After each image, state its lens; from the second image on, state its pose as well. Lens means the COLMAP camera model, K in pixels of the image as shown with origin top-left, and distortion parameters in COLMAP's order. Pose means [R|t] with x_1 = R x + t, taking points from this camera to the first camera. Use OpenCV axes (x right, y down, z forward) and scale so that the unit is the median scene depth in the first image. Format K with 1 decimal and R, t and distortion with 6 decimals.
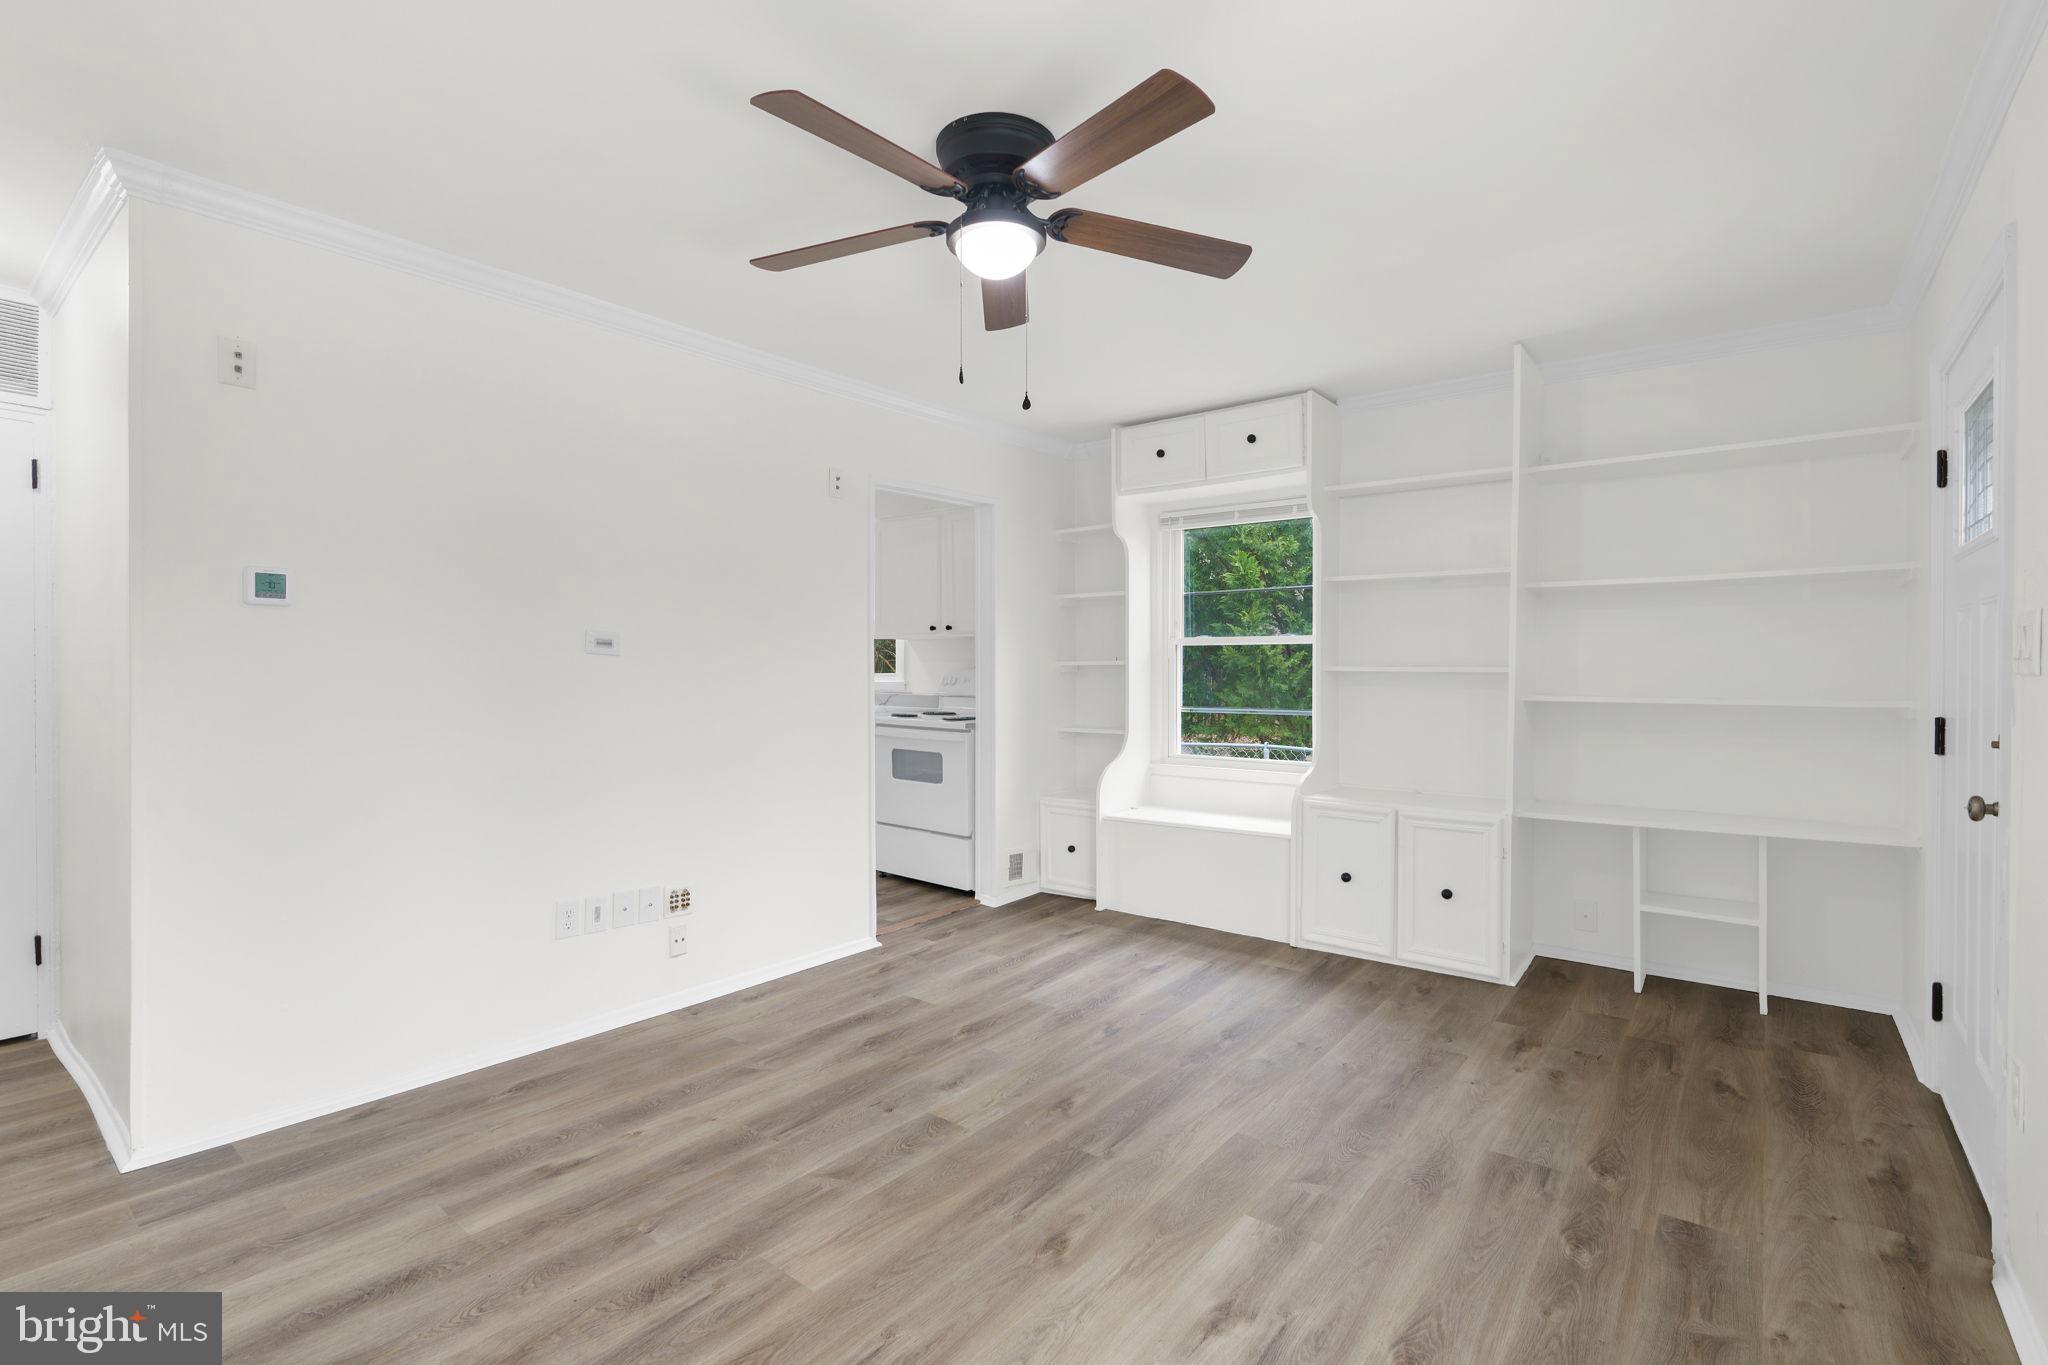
lens RADIAL K [[928.9, 0, 1024.9], [0, 928.9, 670.9], [0, 0, 1]] dist [-0.014361, 0.006142]
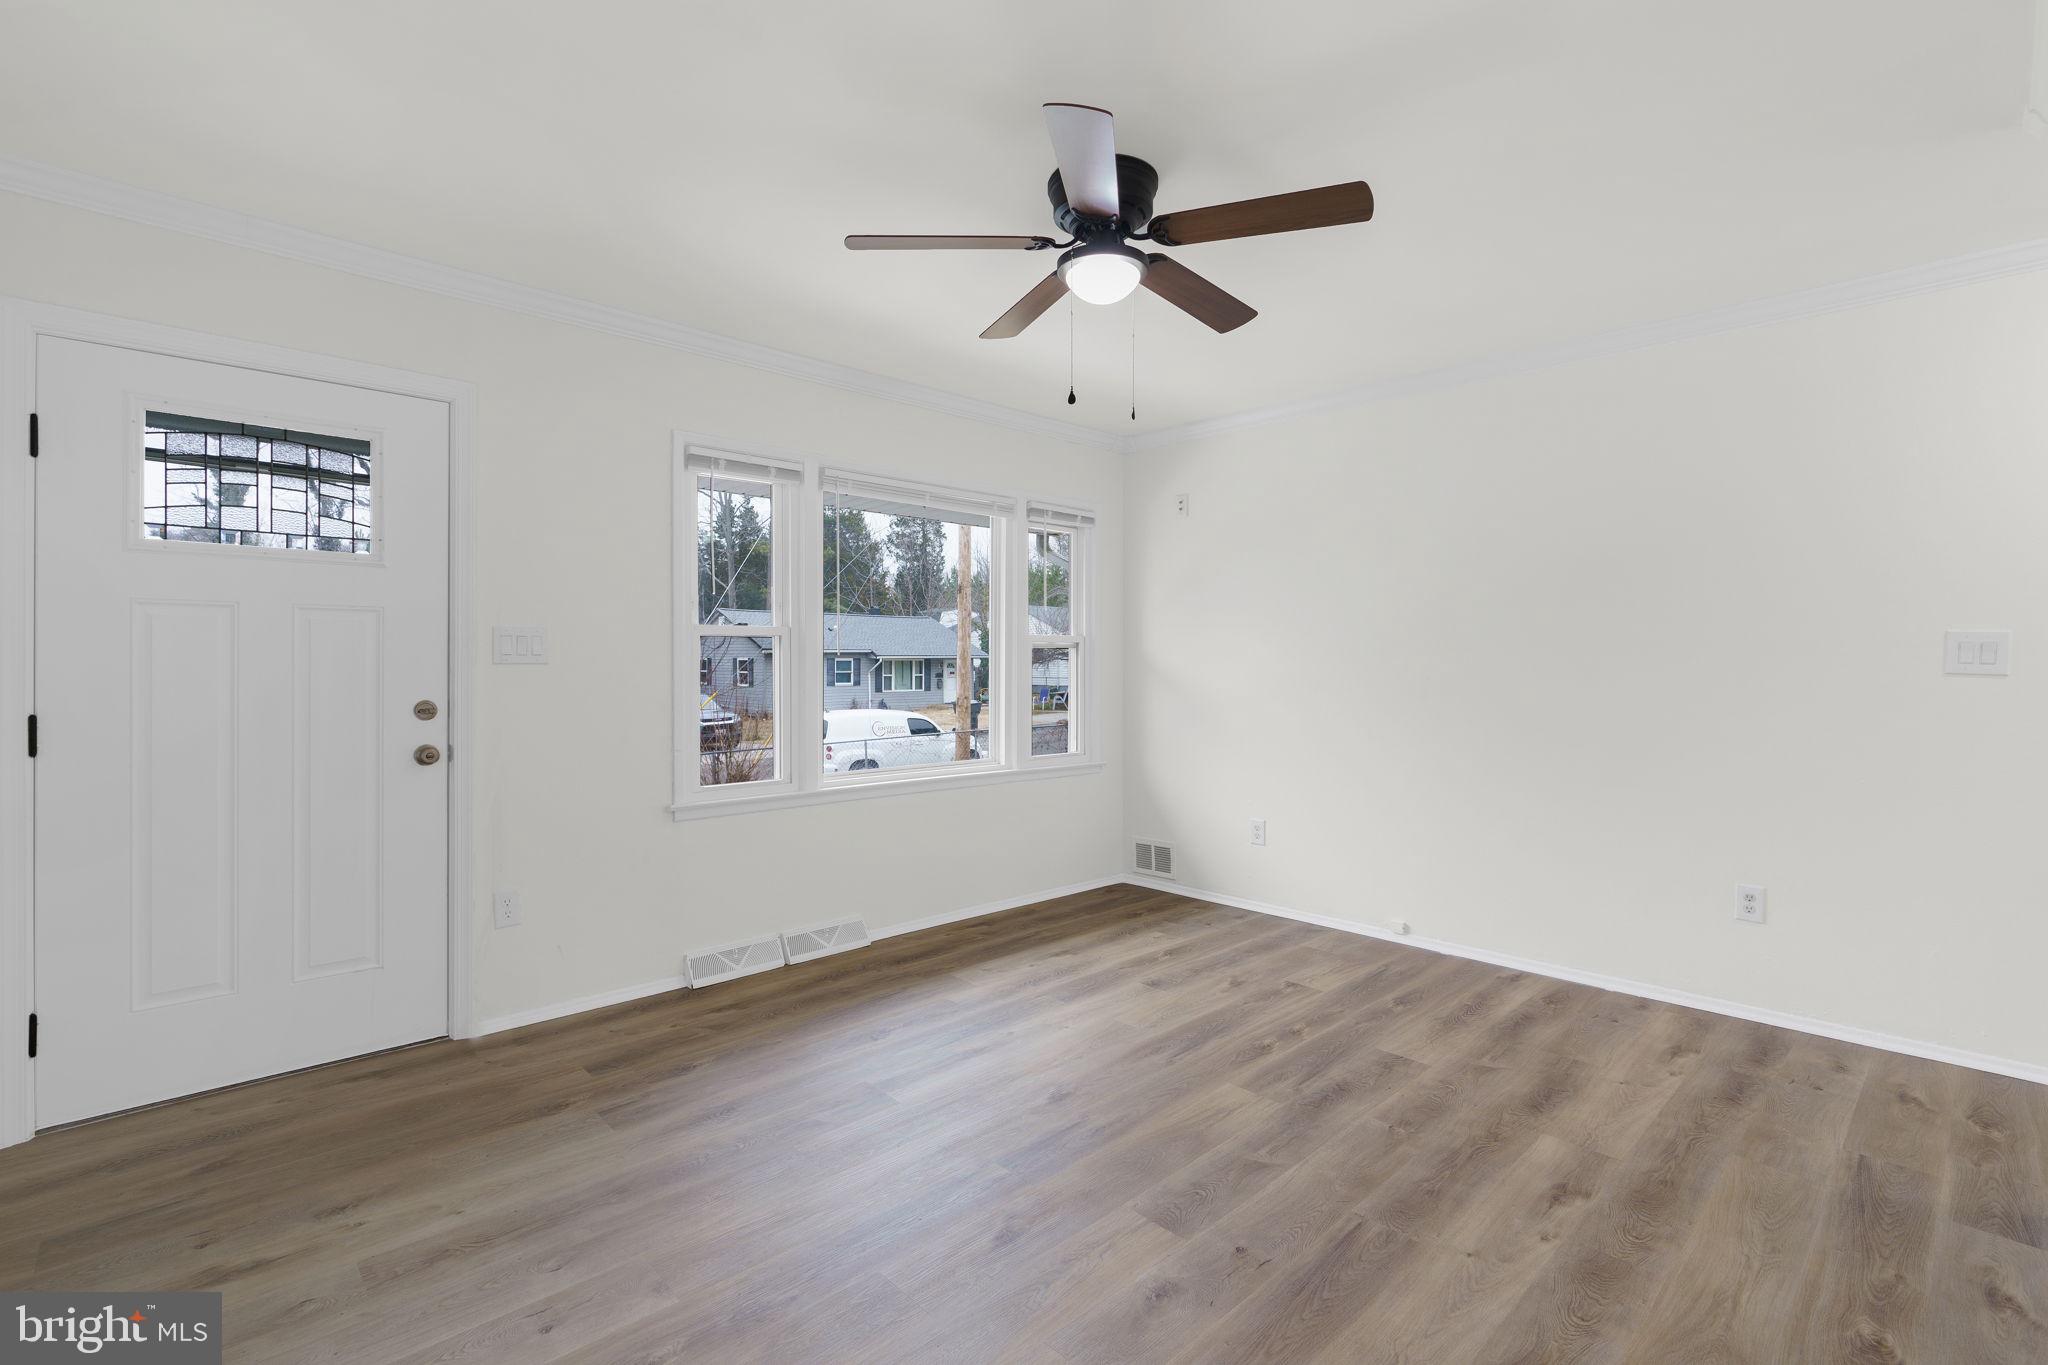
lens RADIAL K [[928.9, 0, 1024.9], [0, 928.9, 670.9], [0, 0, 1]] dist [-0.014361, 0.006142]
pose [[-0.990428, -0.003585, 0.137986, -0.083135], [-0.001862, 0.999919, 0.012613, -0.003635], [-0.138020, 0.012235, -0.990354, 1.929621]]
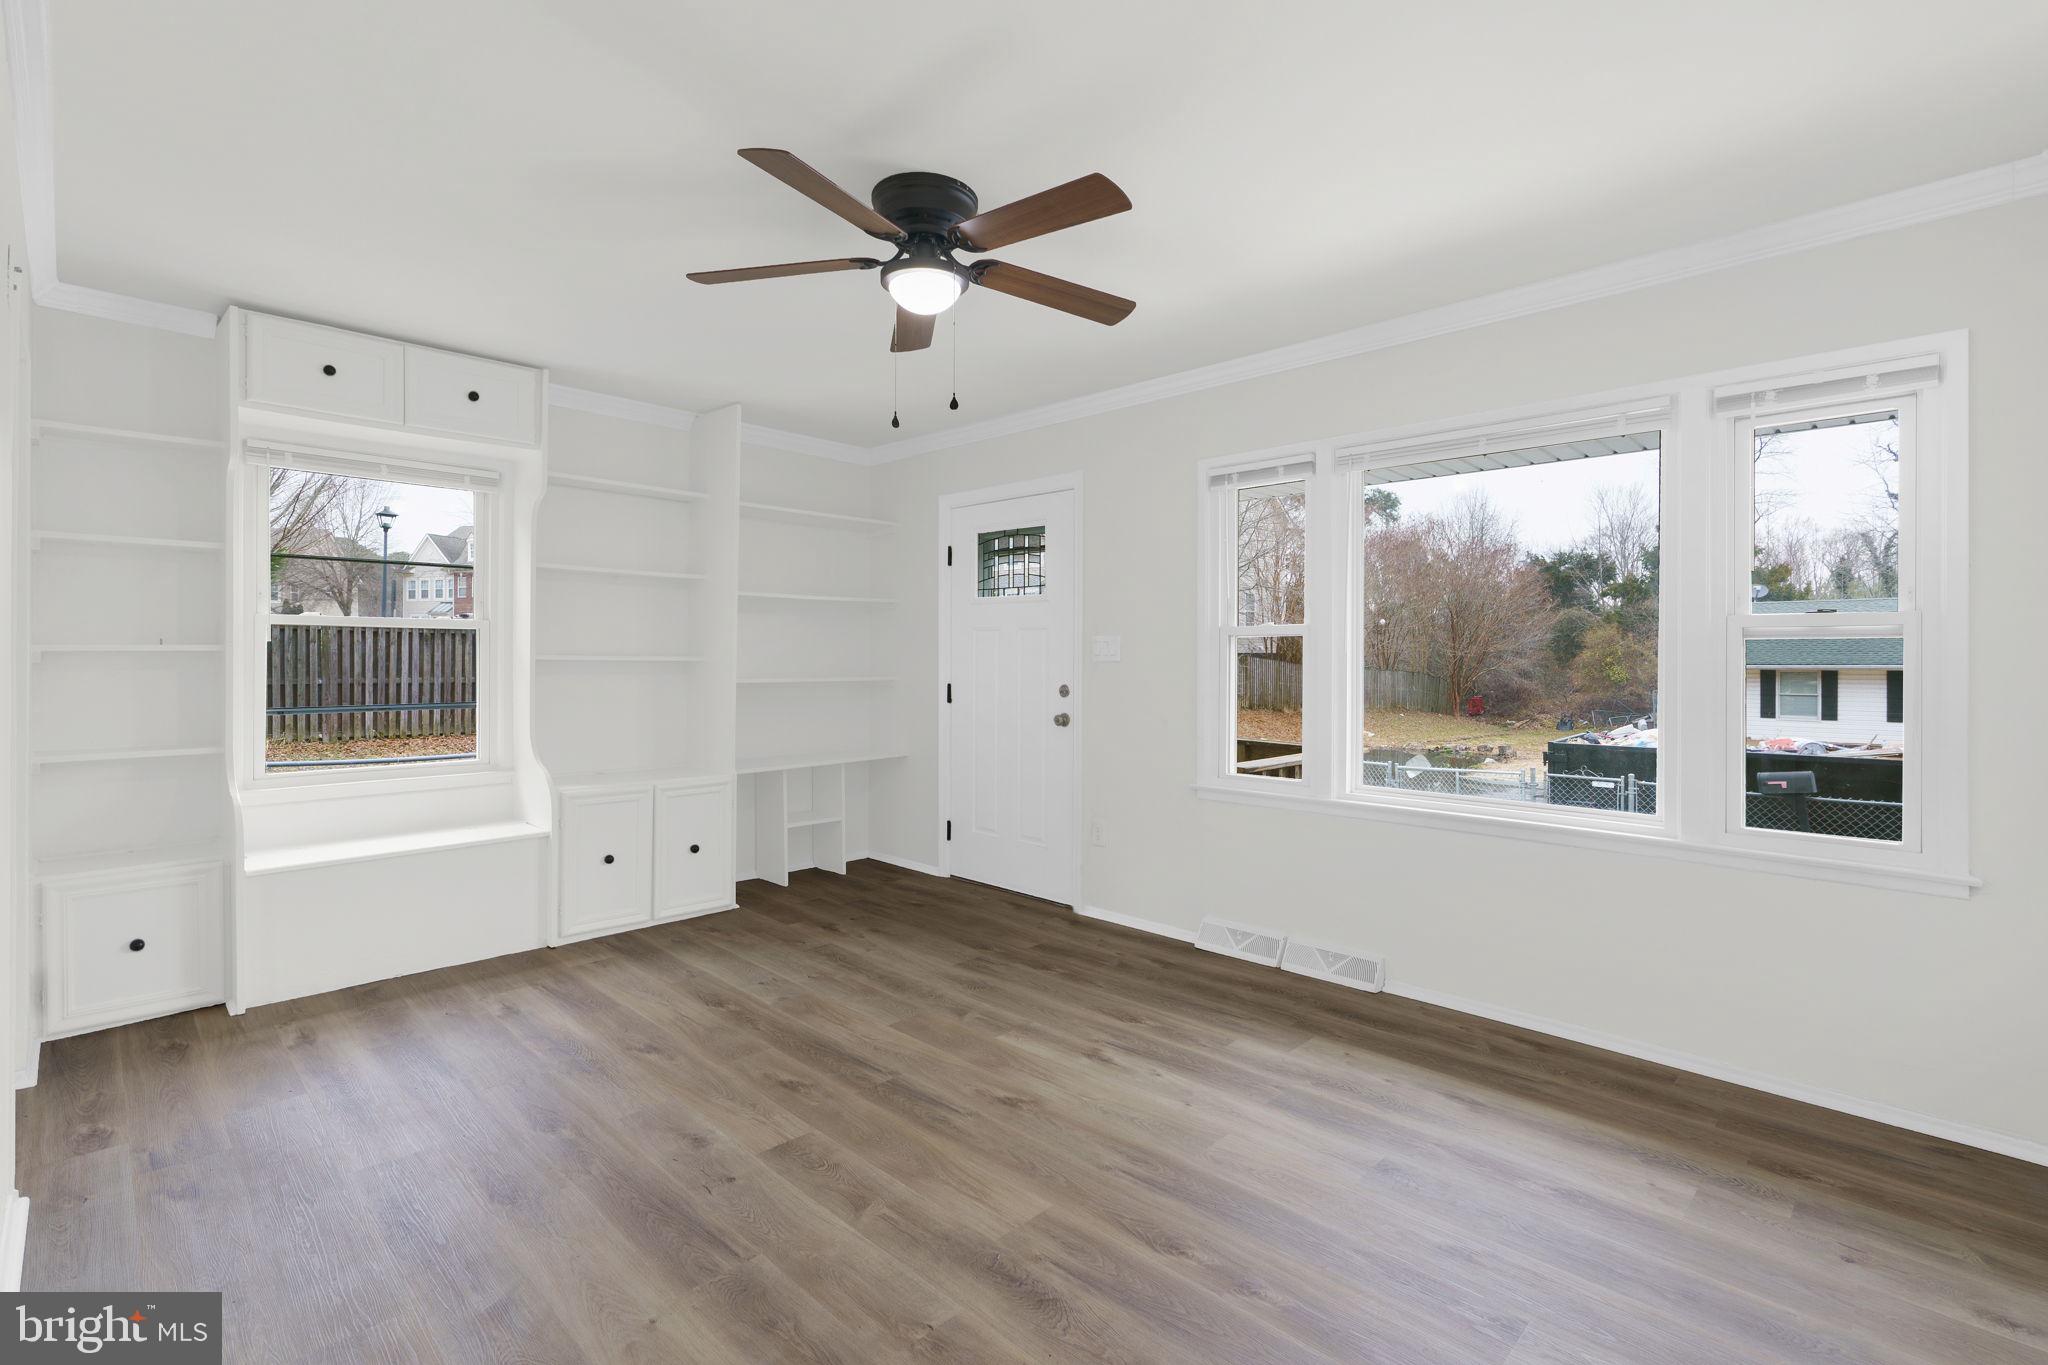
lens RADIAL K [[943.4, 0, 1025.9], [0, 943.4, 658.9], [0, 0, 1]] dist [-0.004397, 0.000090]
pose [[0.103345, -0.001828, 0.994644, -1.070951], [0.000575, 0.999998, 0.001778, -0.004281], [-0.994645, 0.000389, 0.103346, 0.703677]]
